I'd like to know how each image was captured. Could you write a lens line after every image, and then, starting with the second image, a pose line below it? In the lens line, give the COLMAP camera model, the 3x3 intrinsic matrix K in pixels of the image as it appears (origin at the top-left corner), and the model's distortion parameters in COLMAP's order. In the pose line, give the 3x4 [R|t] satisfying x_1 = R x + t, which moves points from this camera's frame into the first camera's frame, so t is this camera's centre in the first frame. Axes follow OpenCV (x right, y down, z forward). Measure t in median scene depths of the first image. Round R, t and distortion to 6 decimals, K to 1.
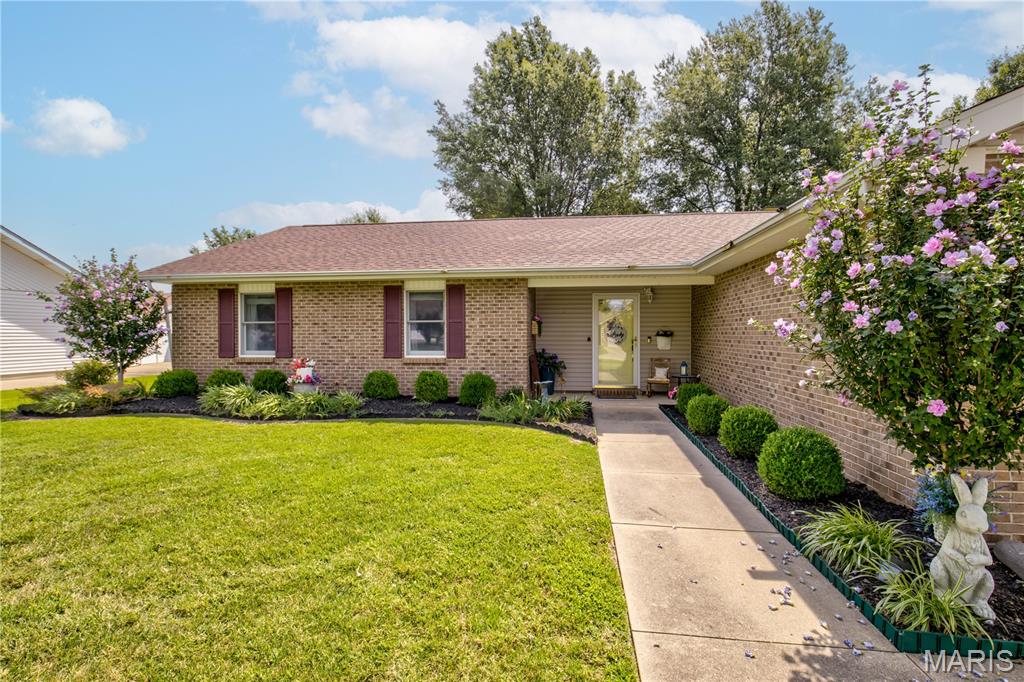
lens RADIAL K [[477.9, 0, 510.9], [0, 477.9, 320.0], [0, 0, 1]] dist [-0.002195, -0.000283]
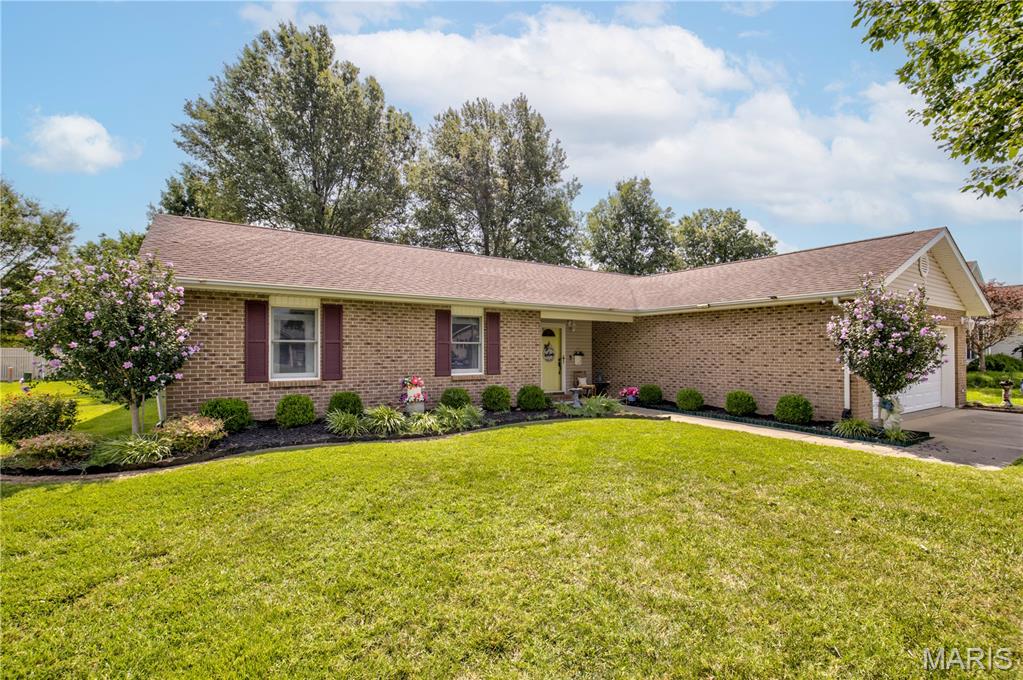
lens RADIAL K [[479.4, 0, 511.5], [0, 479.4, 340.0], [0, 0, 1]] dist [-0.000174, -0.000043]
pose [[0.751150, 0.018643, 0.659868, -0.829085], [-0.018024, 0.999808, -0.007730, 0.002388], [-0.659885, -0.006087, 0.751342, 0.069993]]
